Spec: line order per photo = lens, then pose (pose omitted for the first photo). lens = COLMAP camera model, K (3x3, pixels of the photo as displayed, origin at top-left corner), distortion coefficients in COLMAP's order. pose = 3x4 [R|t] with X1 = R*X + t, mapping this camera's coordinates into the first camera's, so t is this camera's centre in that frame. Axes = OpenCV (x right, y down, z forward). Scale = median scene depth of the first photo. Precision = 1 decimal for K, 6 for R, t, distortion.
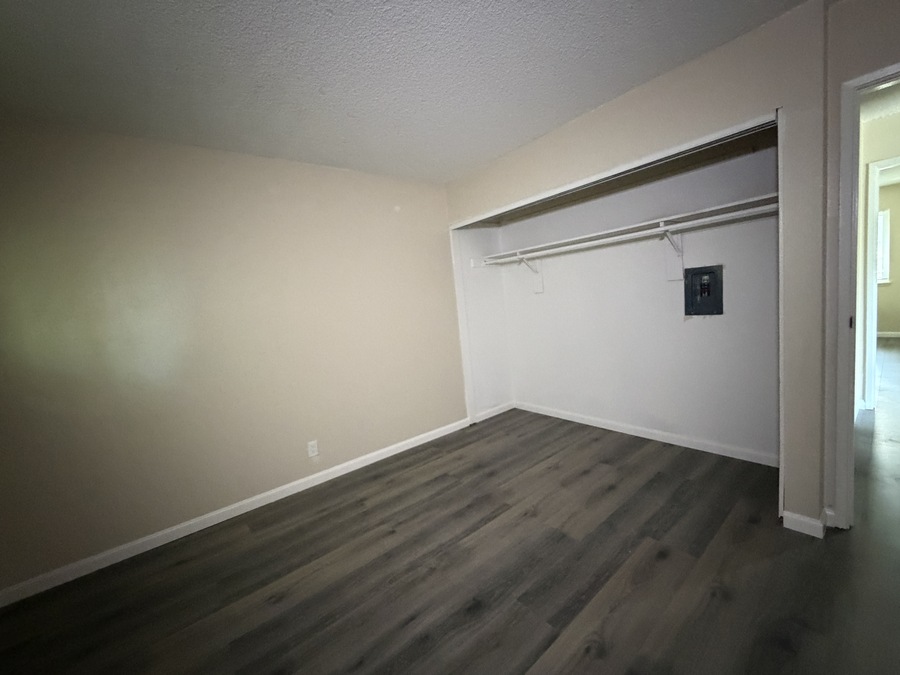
lens RADIAL K [[359.0, 0, 448.1], [0, 359.0, 337.4], [0, 0, 1]] dist [-0.000893, 0.000066]
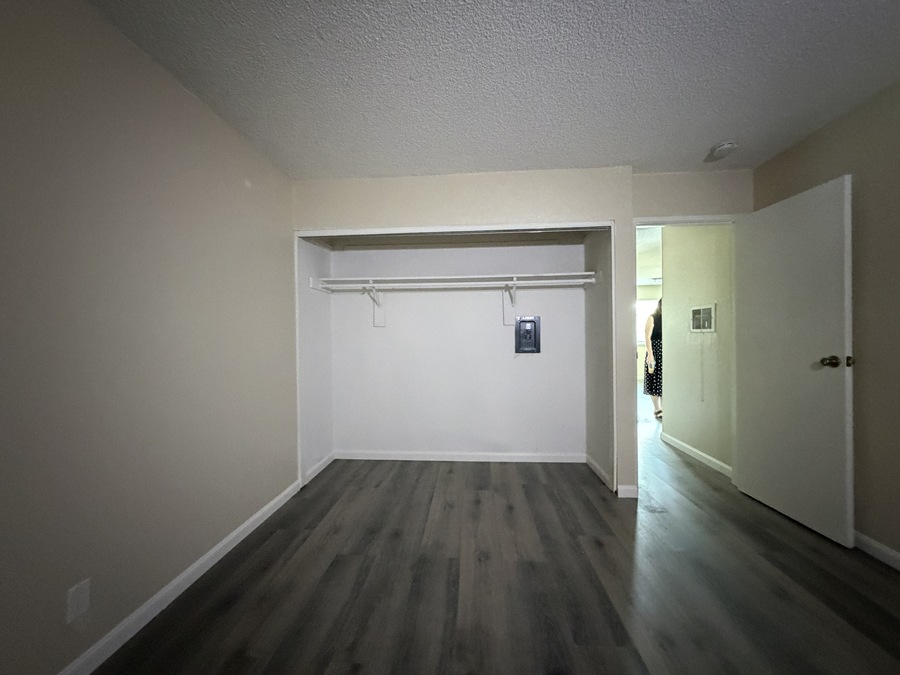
lens RADIAL K [[359.0, 0, 448.1], [0, 359.0, 337.4], [0, 0, 1]] dist [-0.000893, 0.000066]
pose [[0.678454, 0.087281, 0.729440, -0.420757], [0.020673, 0.990256, -0.137717, 0.051591], [-0.734352, 0.108515, 0.670038, 0.312817]]
